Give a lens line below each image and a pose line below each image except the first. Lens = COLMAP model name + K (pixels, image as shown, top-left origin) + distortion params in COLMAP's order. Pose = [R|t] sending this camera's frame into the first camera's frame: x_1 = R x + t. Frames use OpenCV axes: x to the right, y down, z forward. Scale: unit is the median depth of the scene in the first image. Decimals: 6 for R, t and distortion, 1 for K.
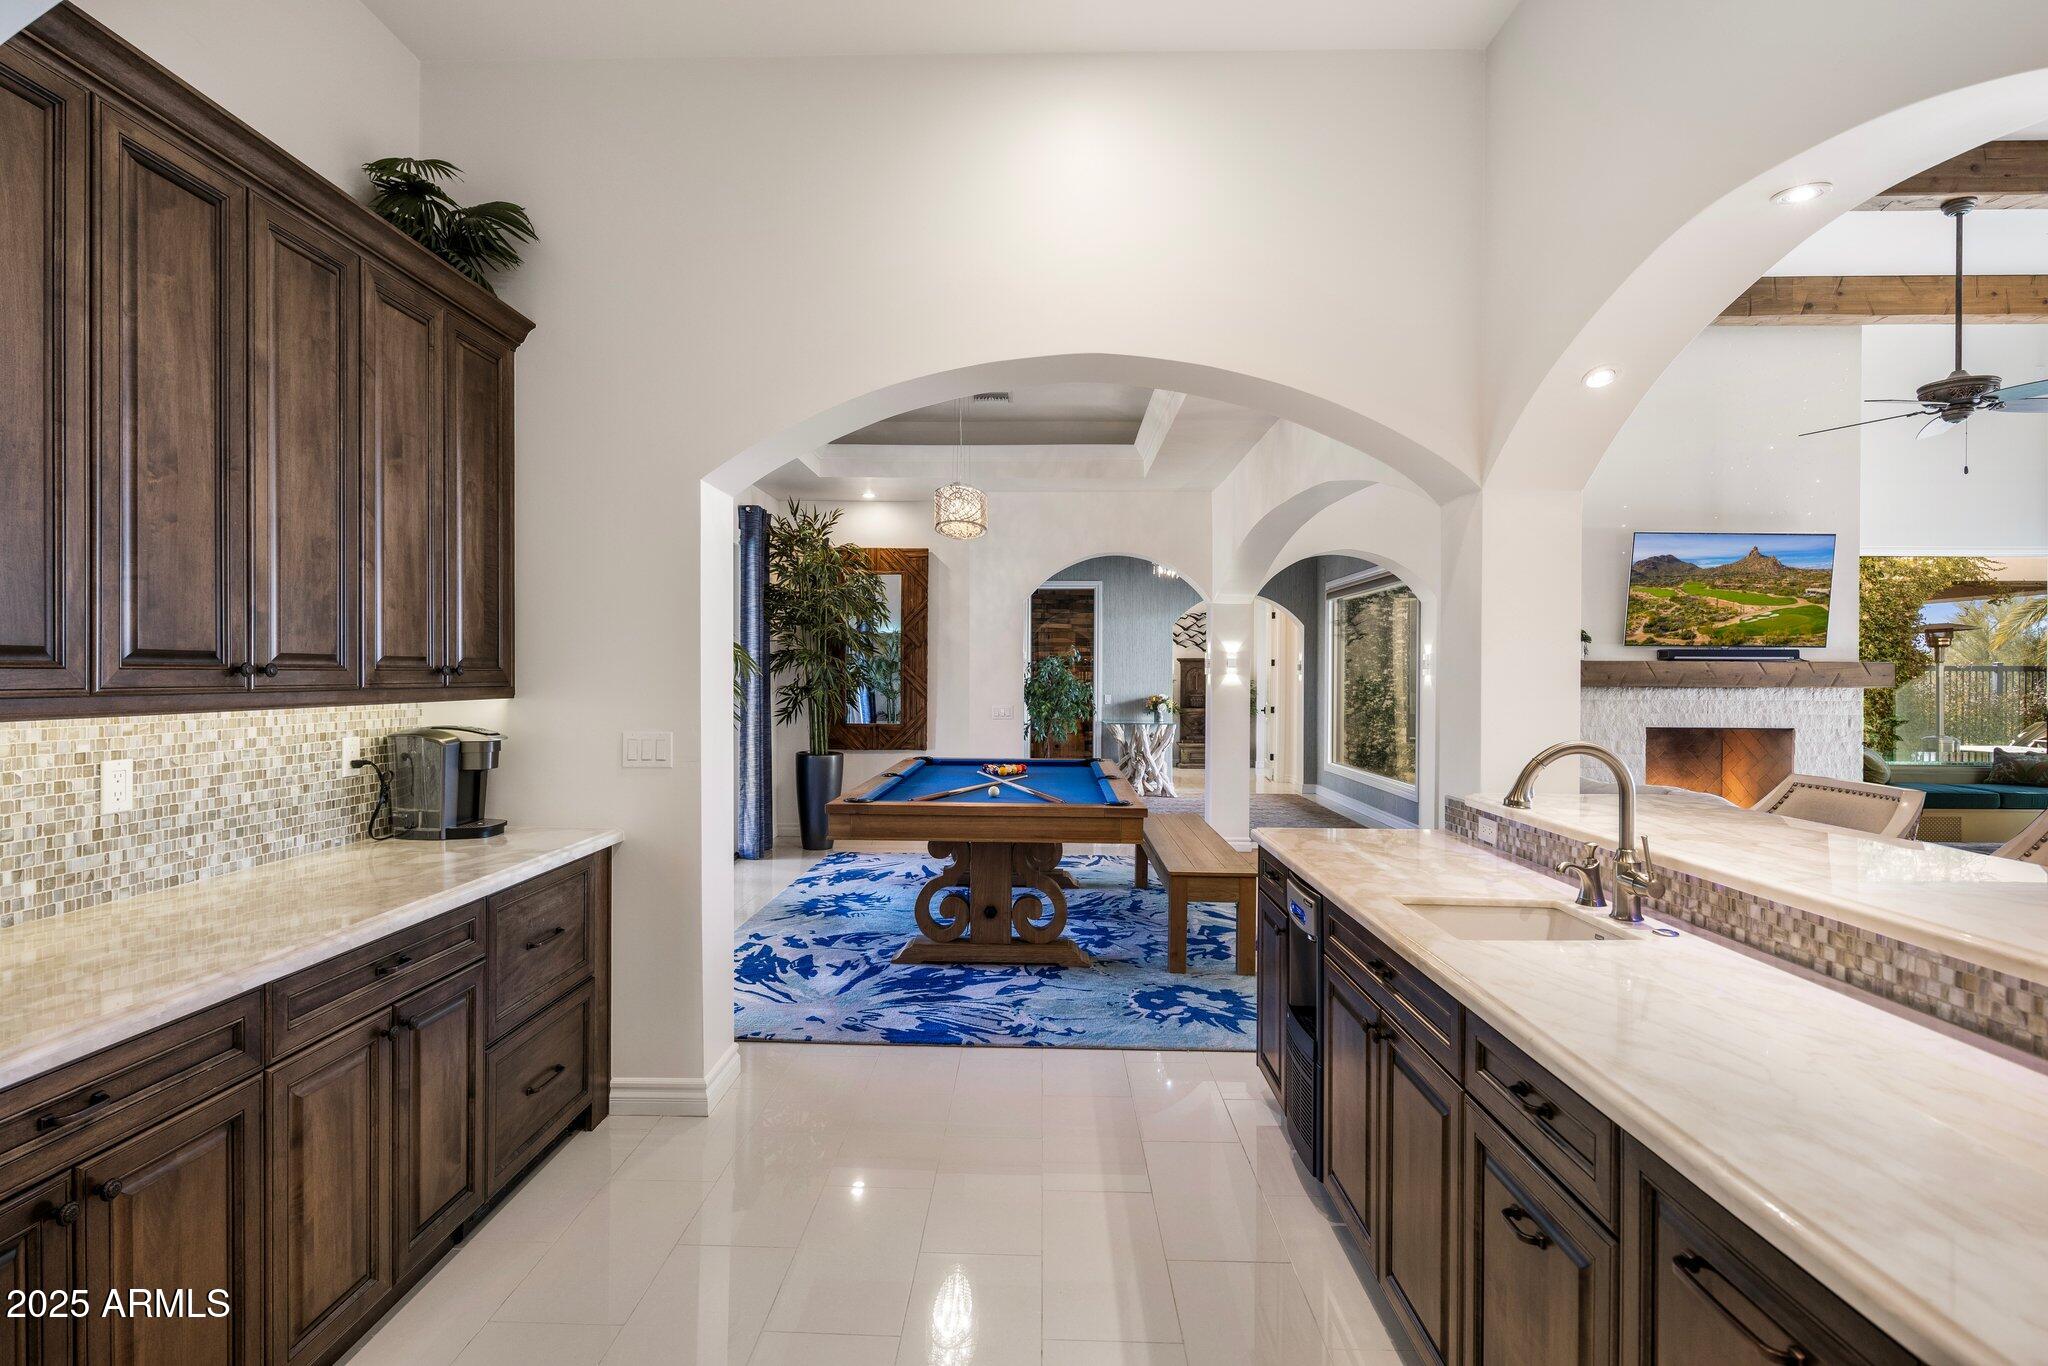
lens RADIAL K [[988.3, 0, 1019.1], [0, 988.3, 677.7], [0, 0, 1]] dist [0.002196, -0.001715]
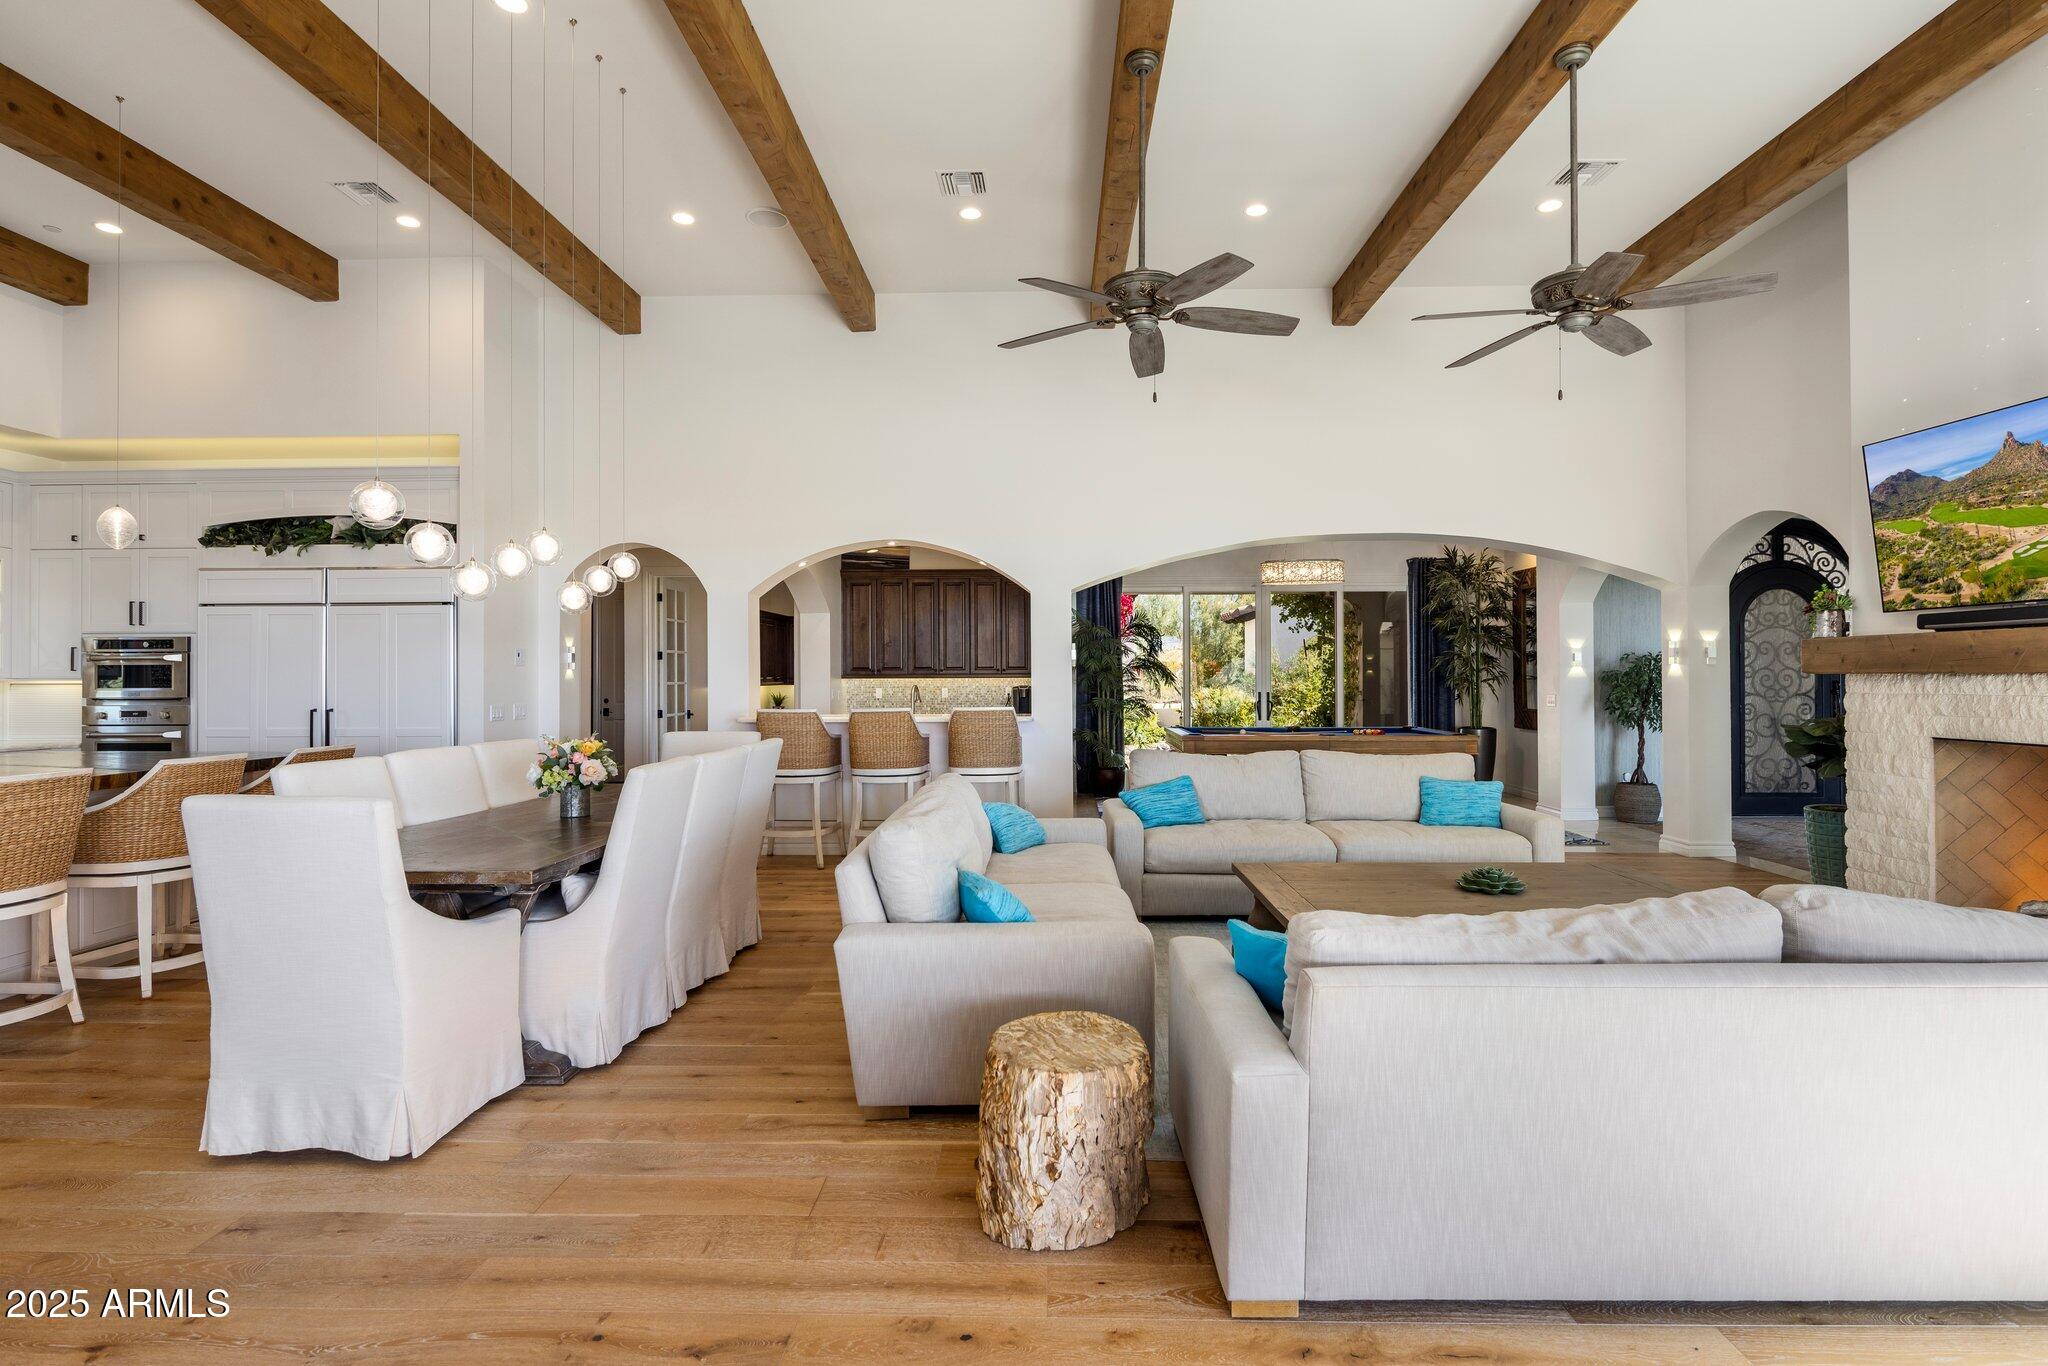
lens RADIAL K [[988.3, 0, 1015.5], [0, 988.3, 670.7], [0, 0, 1]] dist [0.002196, -0.001715]
pose [[0.013466, -0.014581, -0.999803, 1.308470], [-0.001533, 0.999892, -0.014602, 0.021204], [0.999908, 0.001730, 0.013442, 0.393504]]
